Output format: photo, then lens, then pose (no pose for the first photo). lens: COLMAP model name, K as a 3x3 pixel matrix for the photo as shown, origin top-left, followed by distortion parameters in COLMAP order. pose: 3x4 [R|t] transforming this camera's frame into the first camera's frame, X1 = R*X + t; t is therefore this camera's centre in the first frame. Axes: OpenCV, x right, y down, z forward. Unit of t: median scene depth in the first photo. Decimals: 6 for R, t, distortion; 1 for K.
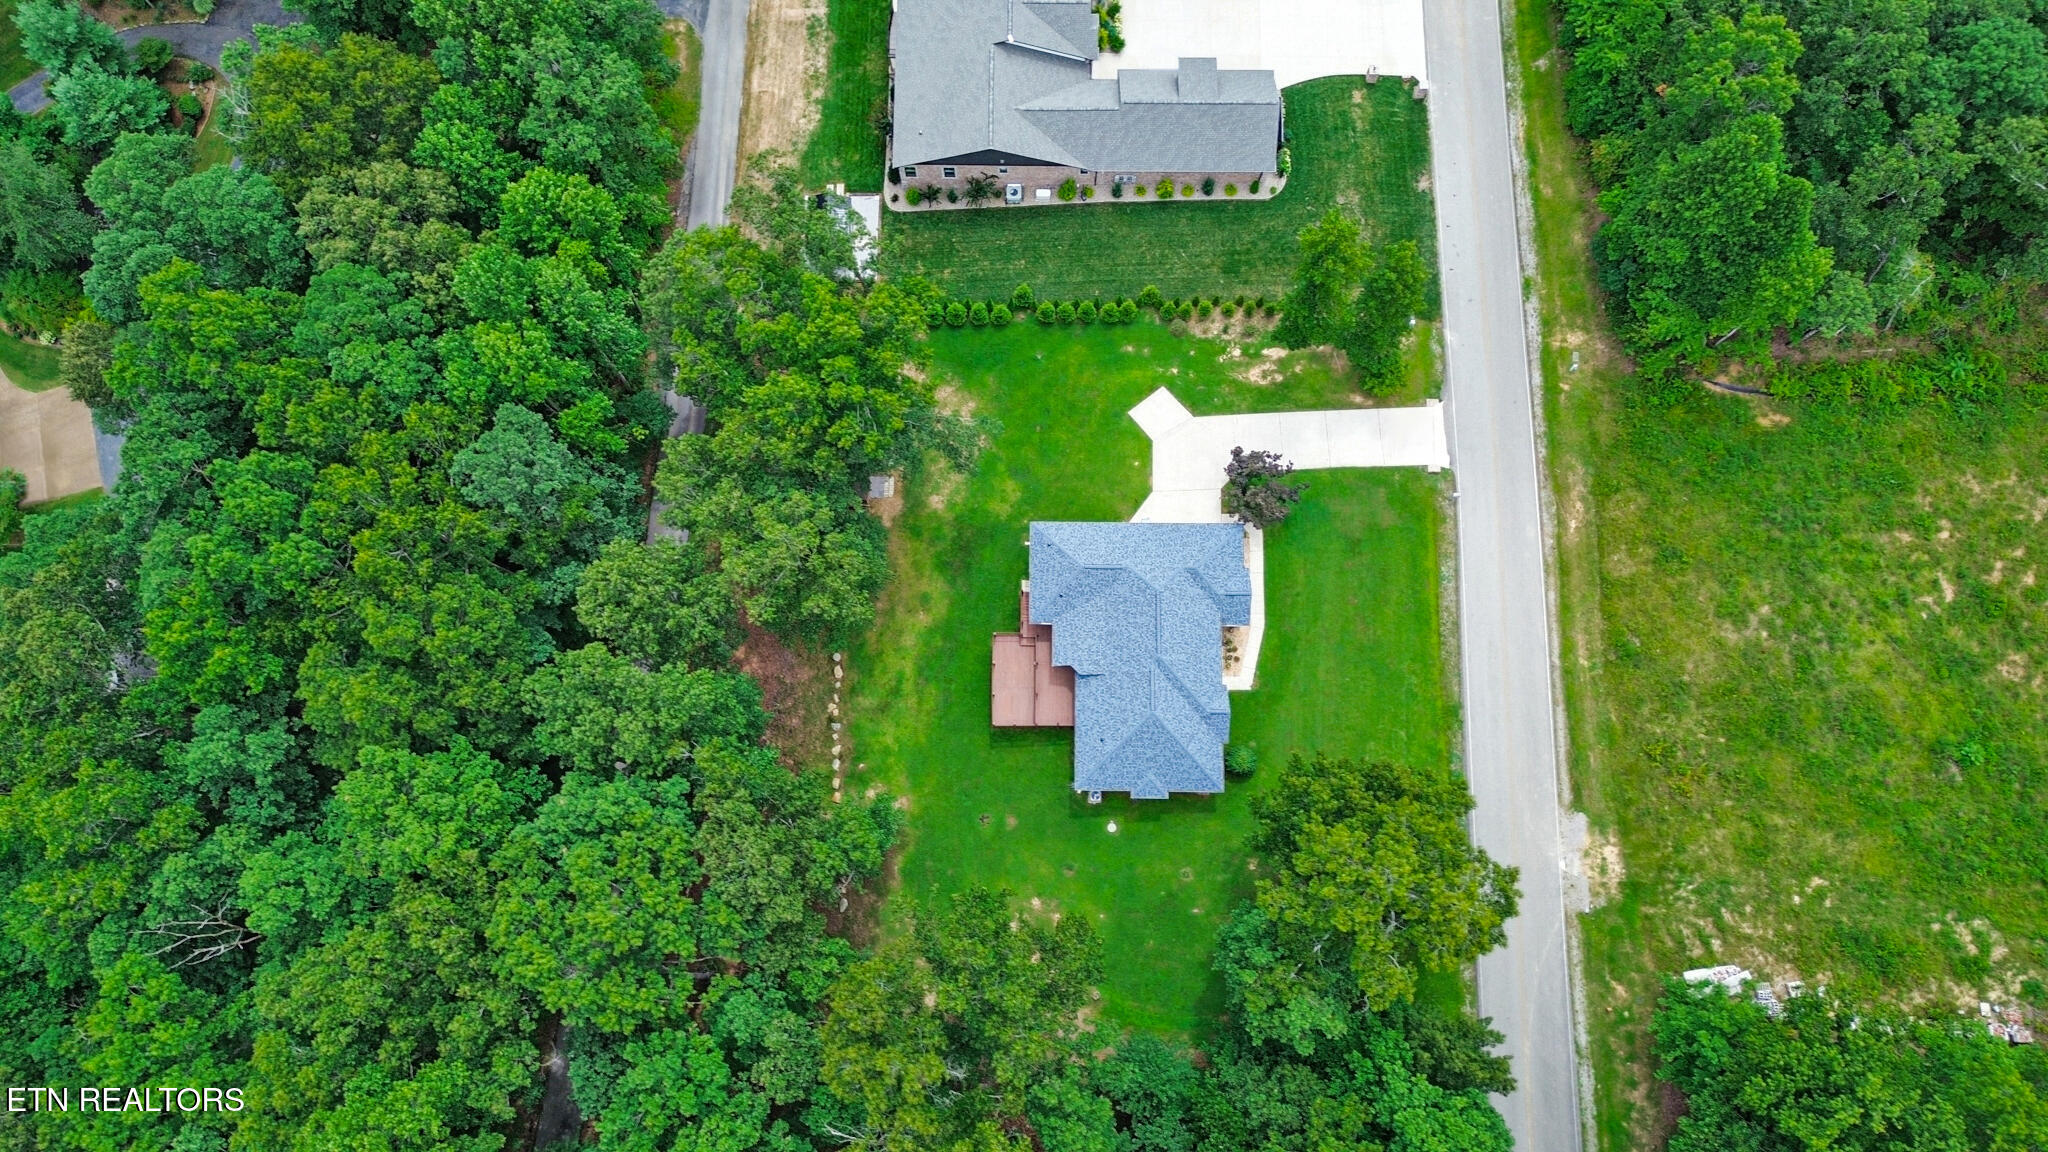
lens RADIAL K [[1430.2, 0, 1024.0], [0, 1430.2, 577.5], [0, 0, 1]] dist [0.006146, -0.000063]
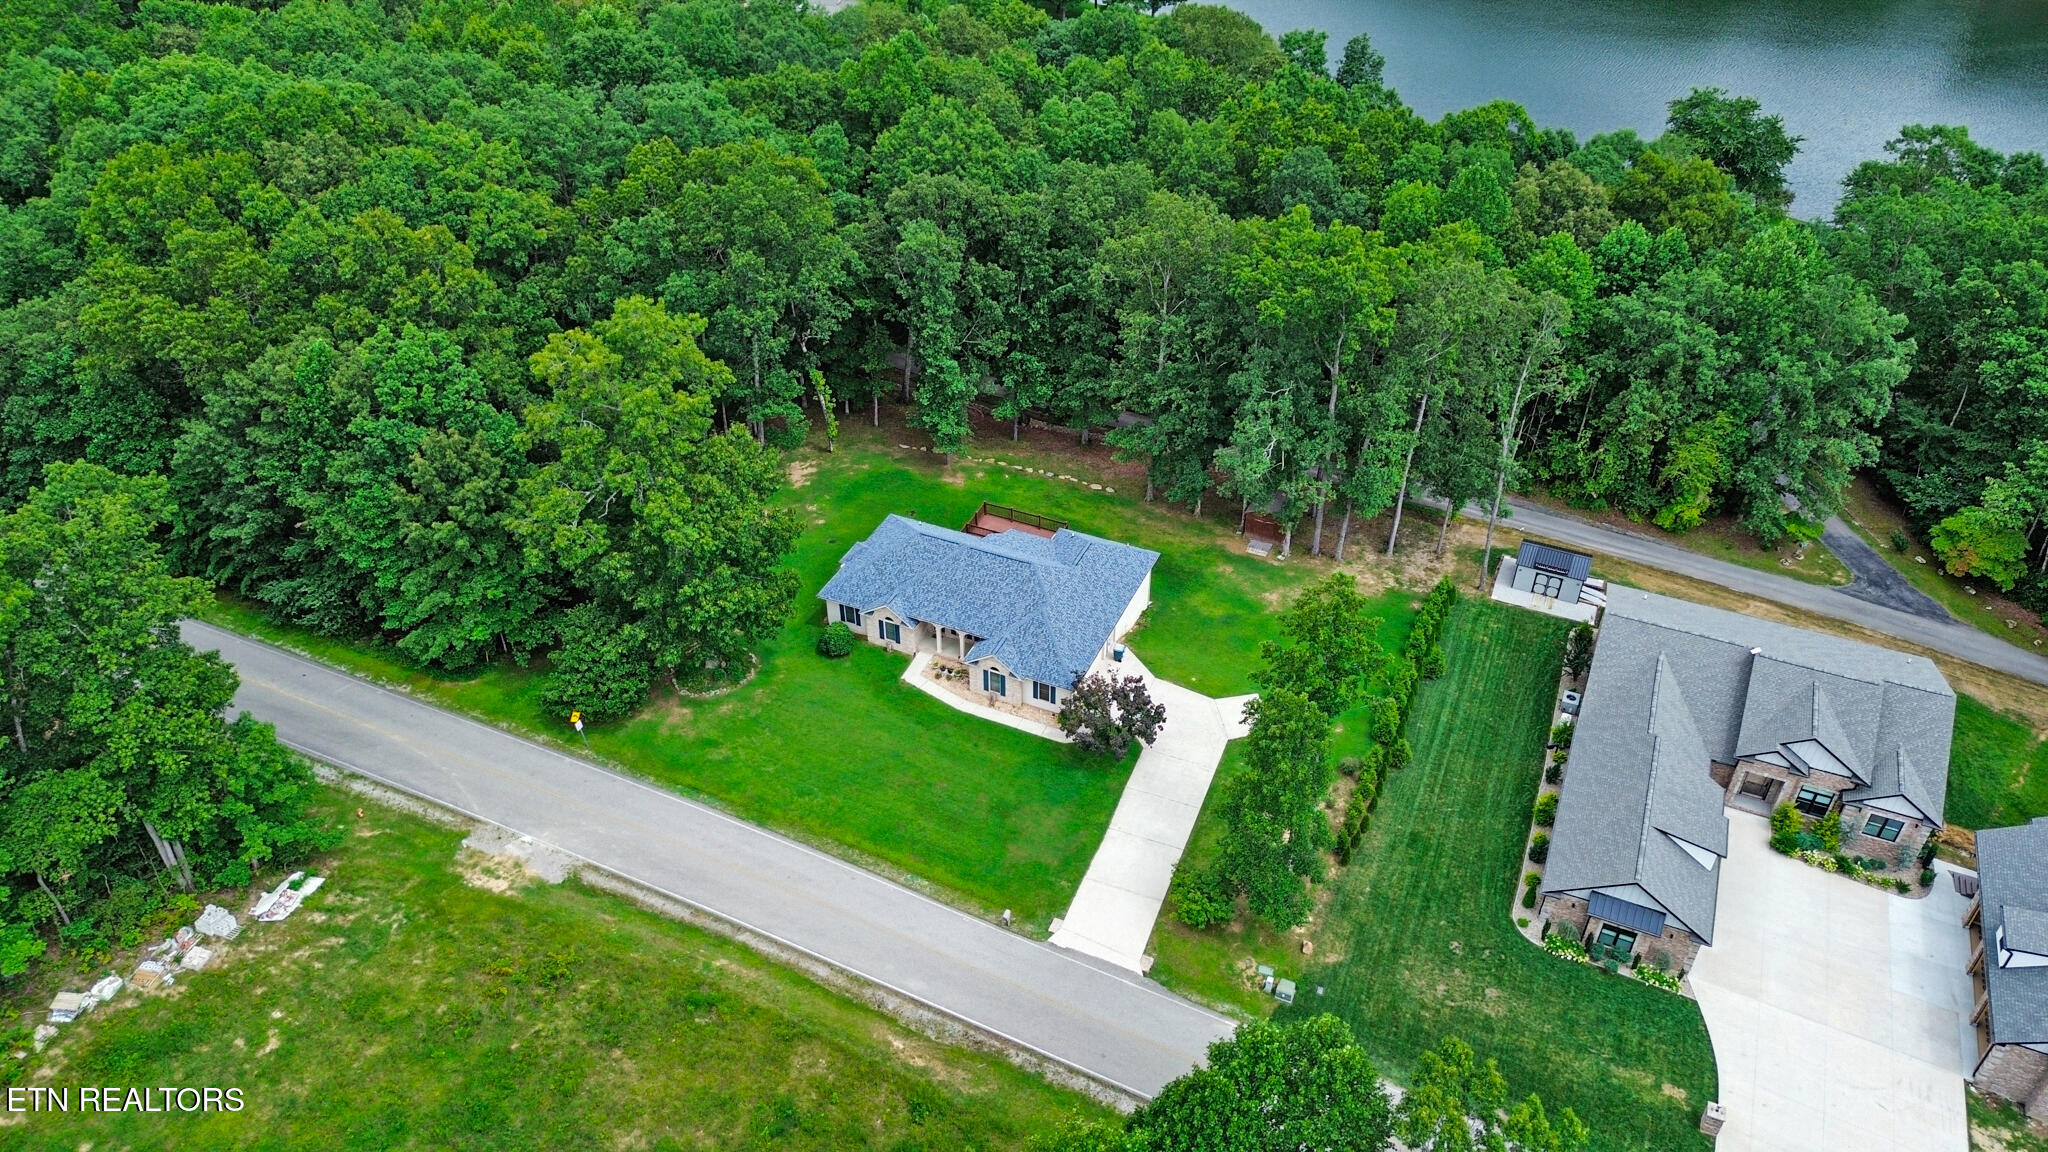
lens RADIAL K [[1430.2, 0, 1021.5], [0, 1430.2, 577.3], [0, 0, 1]] dist [0.006146, -0.000063]
pose [[-0.396980, 0.576955, -0.713814, 0.728780], [-0.898944, -0.087465, 0.429243, -0.365149], [0.185220, 0.812080, 0.553372, 0.475531]]
